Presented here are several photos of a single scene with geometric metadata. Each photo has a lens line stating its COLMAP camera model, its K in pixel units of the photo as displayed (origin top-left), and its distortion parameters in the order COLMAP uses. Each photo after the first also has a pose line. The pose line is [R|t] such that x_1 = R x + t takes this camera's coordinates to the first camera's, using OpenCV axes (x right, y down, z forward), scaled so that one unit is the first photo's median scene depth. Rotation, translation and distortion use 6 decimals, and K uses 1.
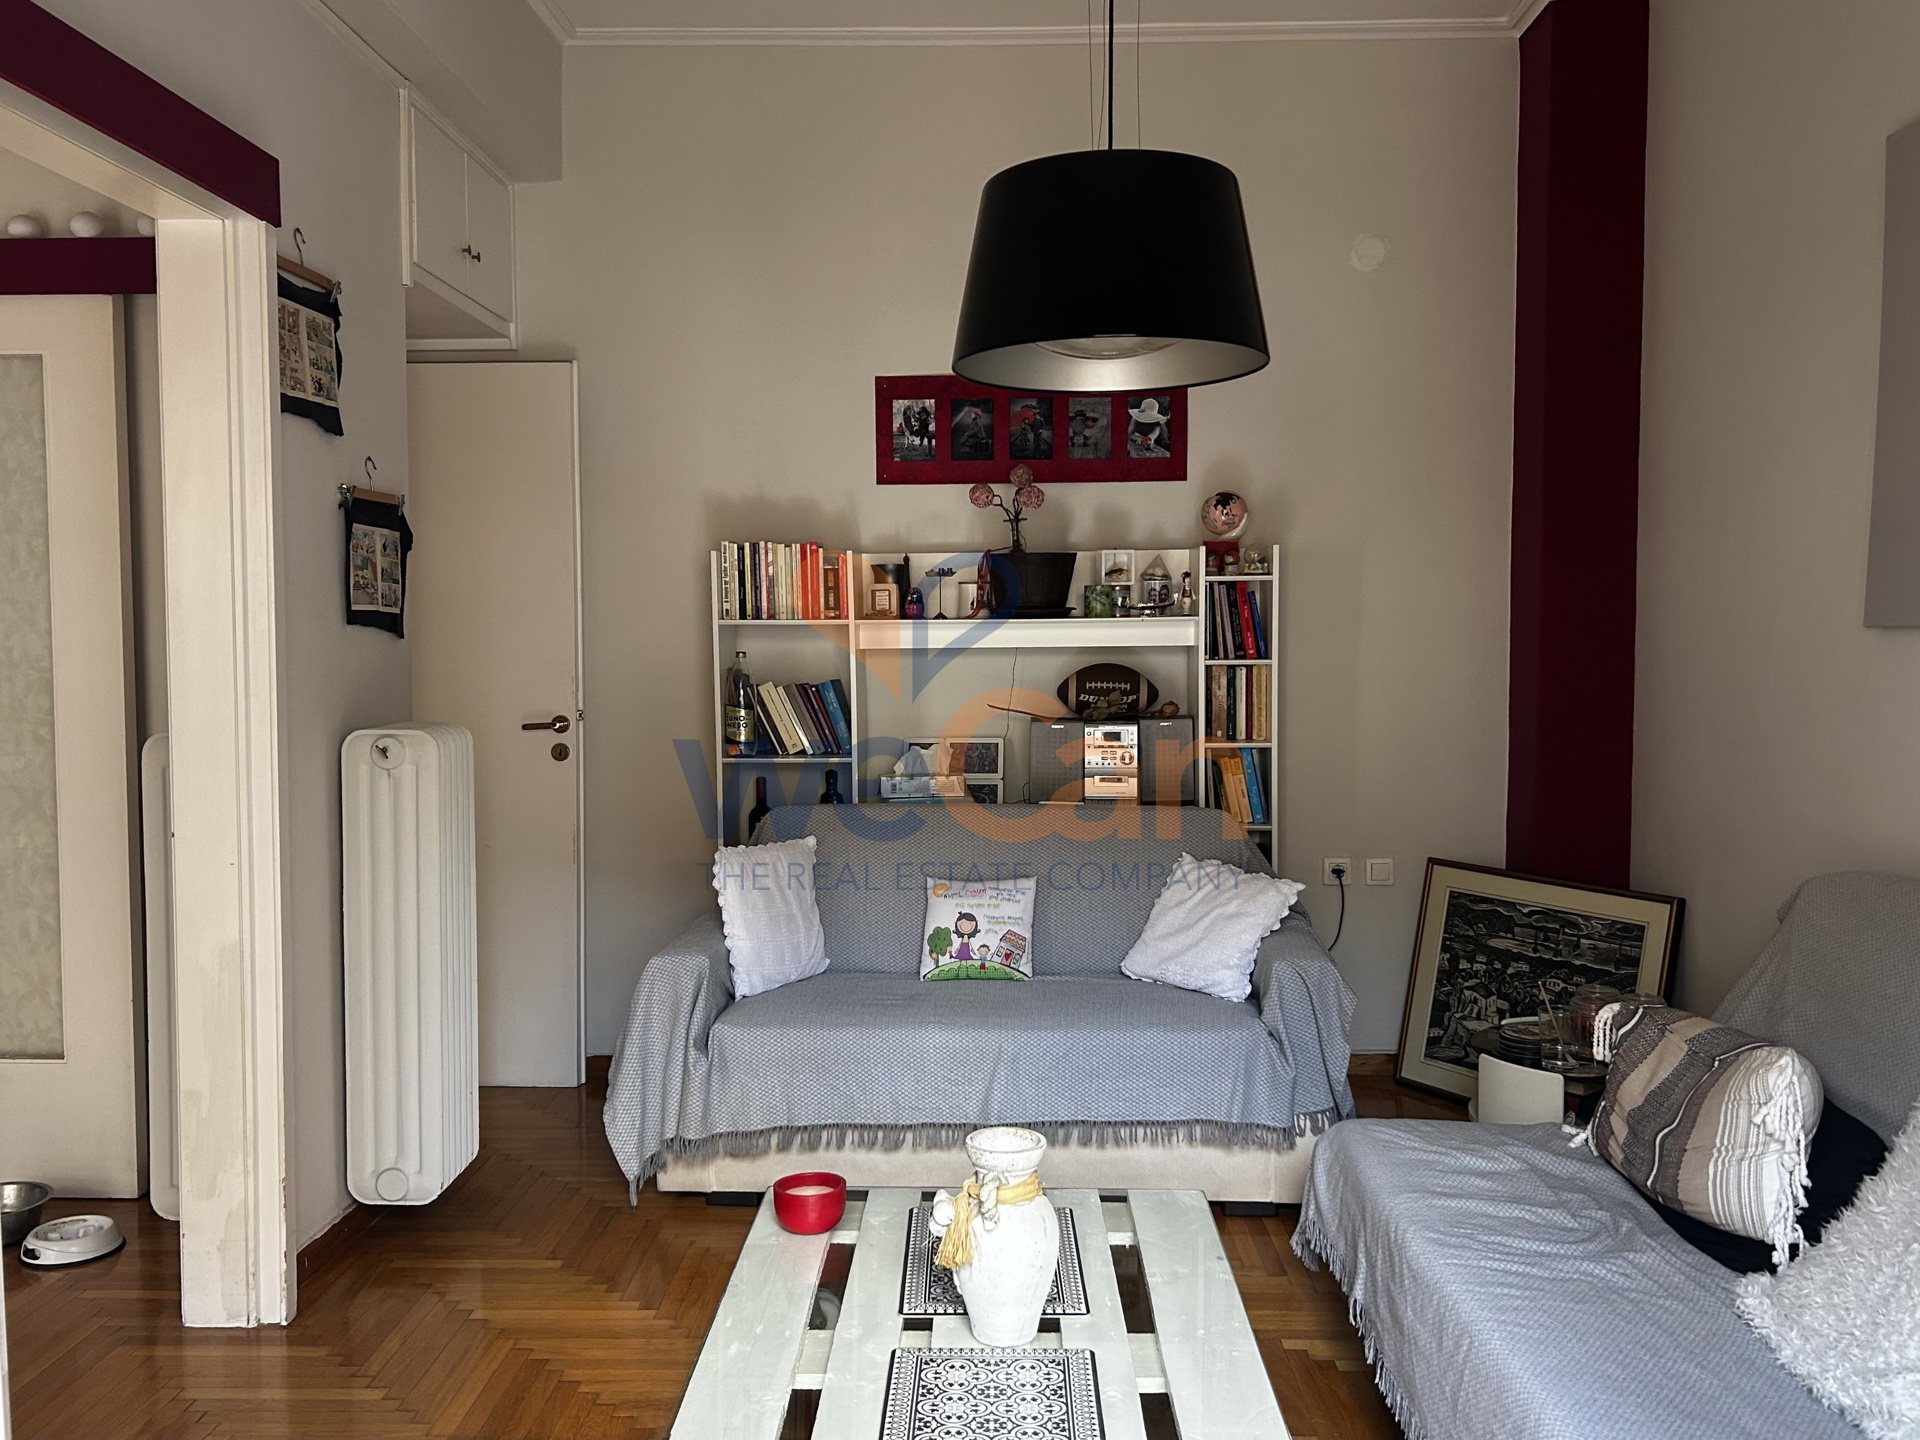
lens RADIAL K [[1575.6, 0, 954.1], [0, 1575.6, 719.4], [0, 0, 1]] dist [0.079699, -0.104006]
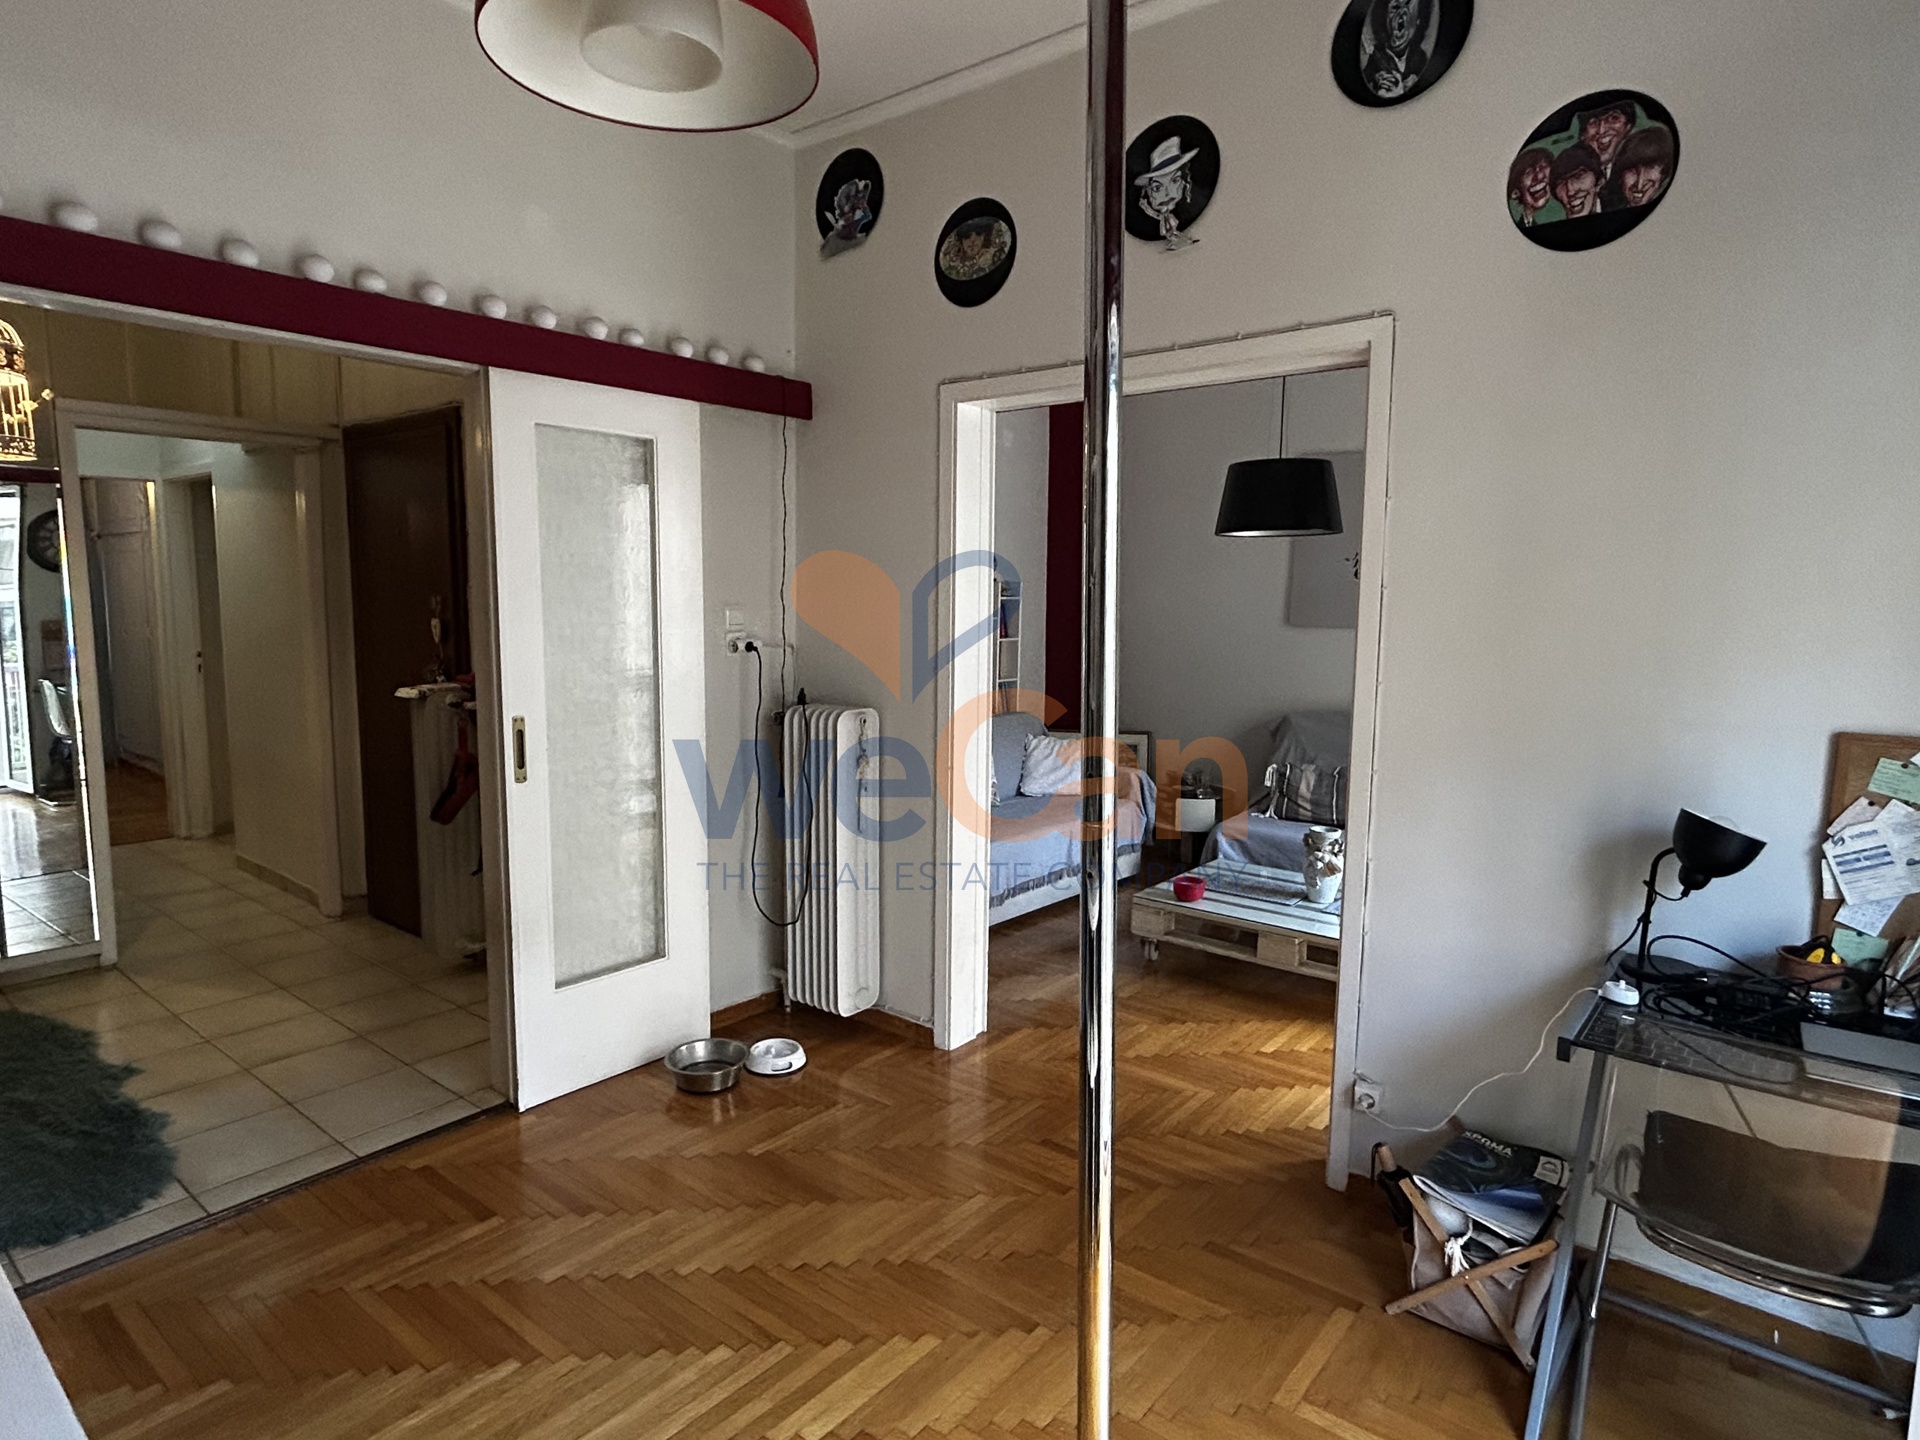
lens RADIAL K [[1092.0, 0, 944.3], [0, 1092.0, 713.4], [0, 0, 1]] dist [-0.007946, -0.000185]
pose [[0.615303, -0.082713, 0.783940, -1.056273], [0.036152, 0.996394, 0.076754, -0.056669], [-0.787462, -0.018886, 0.616074, 0.212826]]
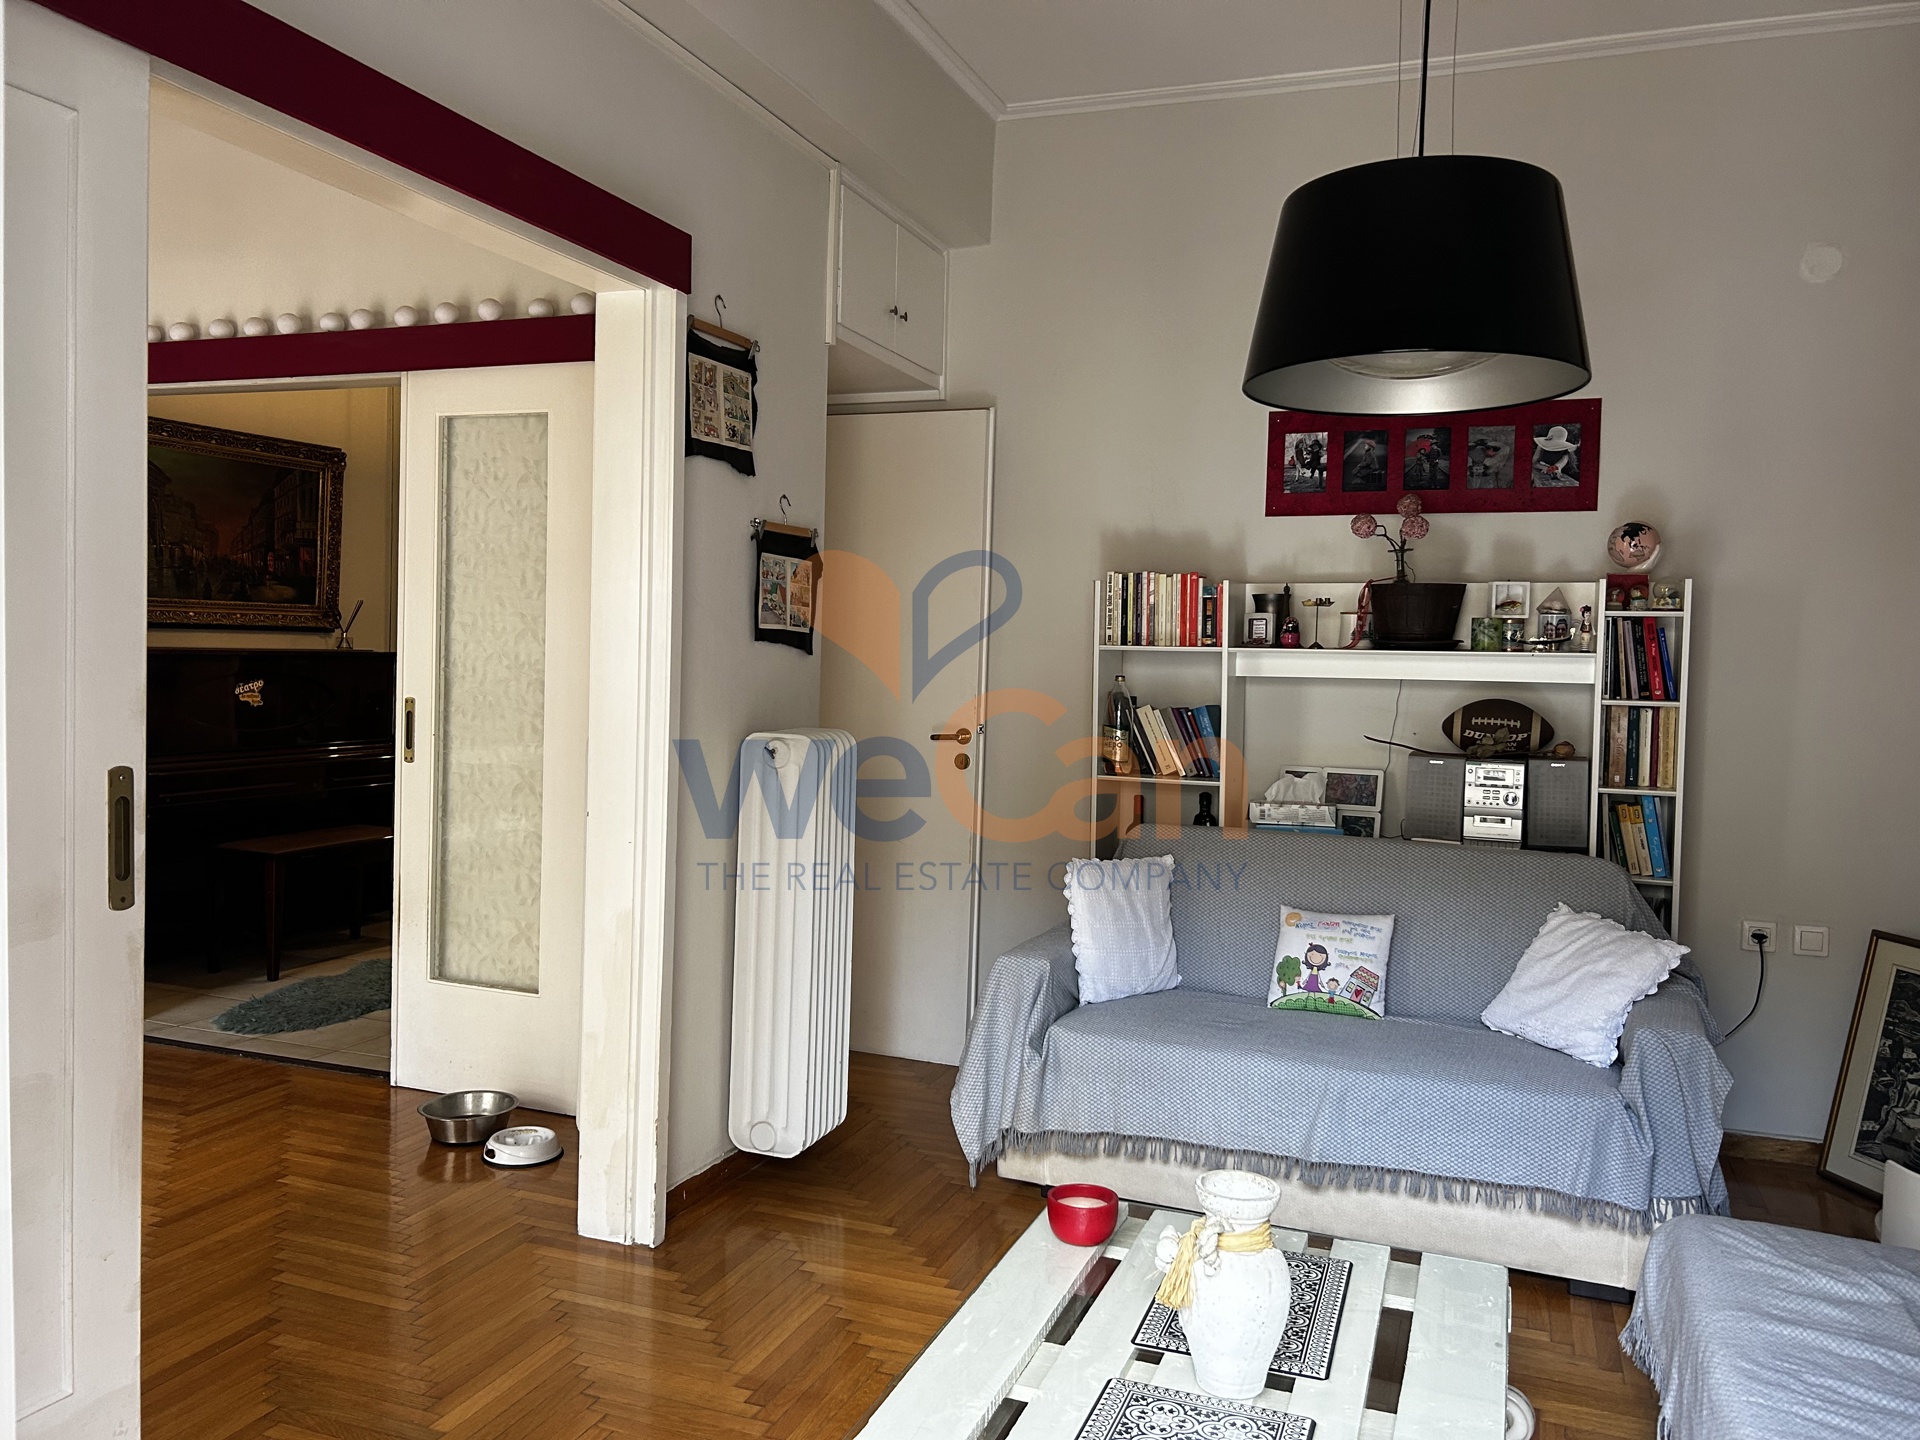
lens RADIAL K [[1446.2, 0, 959.9], [0, 1446.2, 721.1], [0, 0, 1]] dist [0.046897, -0.045945]
pose [[0.944315, 0.042909, -0.326232, 0.087849], [-0.046742, 0.998899, -0.003917, -0.003995], [0.325705, 0.018947, 0.945282, 0.057544]]
